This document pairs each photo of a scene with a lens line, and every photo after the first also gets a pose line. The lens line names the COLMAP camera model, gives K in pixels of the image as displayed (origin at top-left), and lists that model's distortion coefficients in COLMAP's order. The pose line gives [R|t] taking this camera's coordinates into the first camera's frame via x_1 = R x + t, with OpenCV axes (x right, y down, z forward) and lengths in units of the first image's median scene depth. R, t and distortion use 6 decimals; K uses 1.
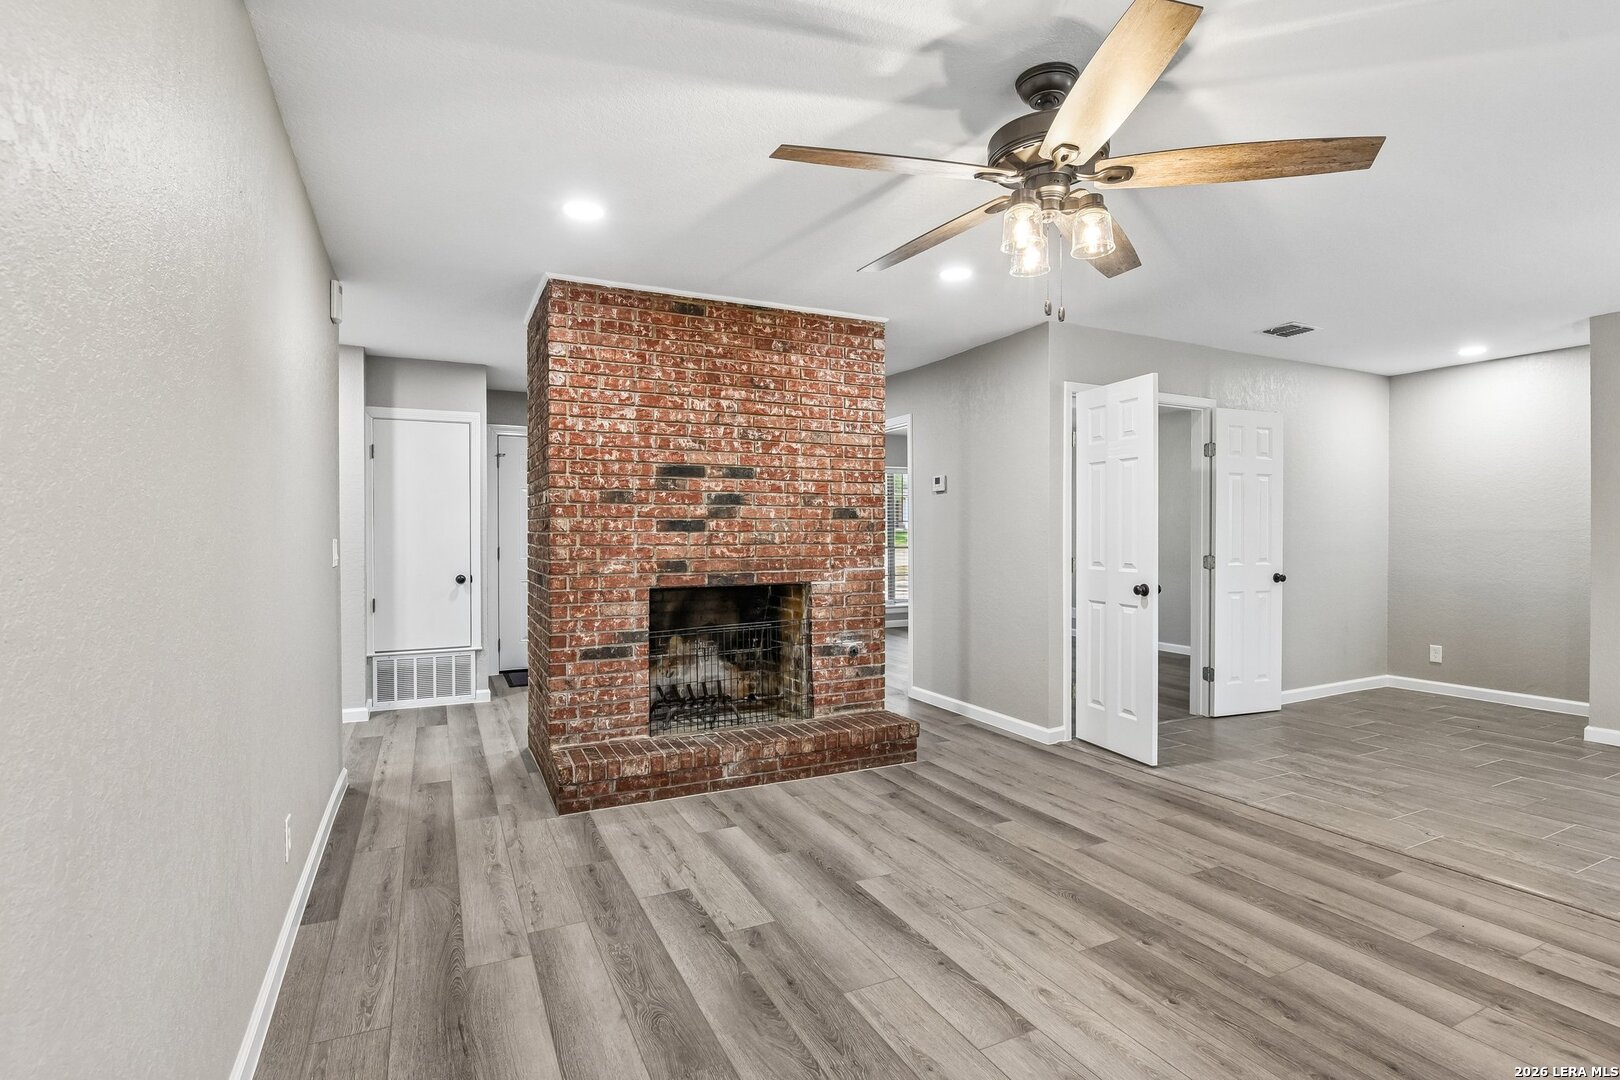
lens RADIAL K [[777.8, 0, 825.6], [0, 777.8, 542.8], [0, 0, 1]] dist [-0.030897, 0.000215]
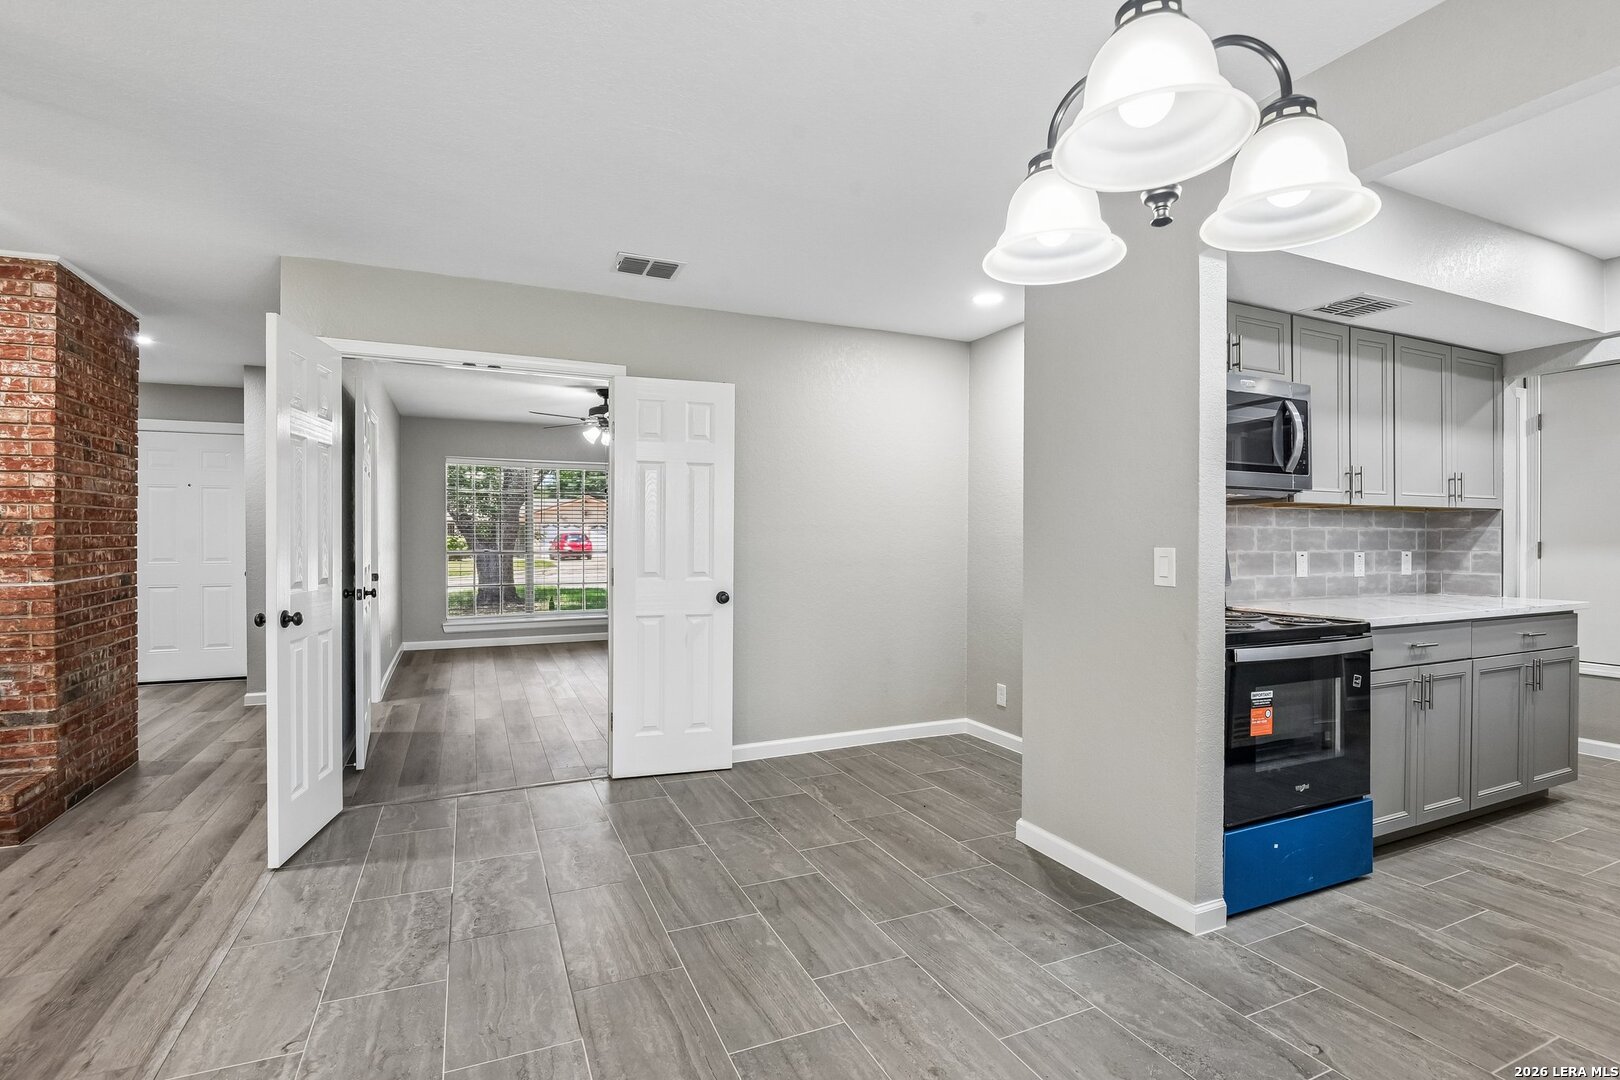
lens RADIAL K [[767.8, 0, 810.4], [0, 767.8, 539.8], [0, 0, 1]] dist [0.002360, -0.008147]
pose [[0.999362, 0.005693, -0.035248, 0.941391], [-0.005869, 0.999971, -0.004904, -0.012413], [0.035219, 0.005107, 0.999367, 0.311736]]
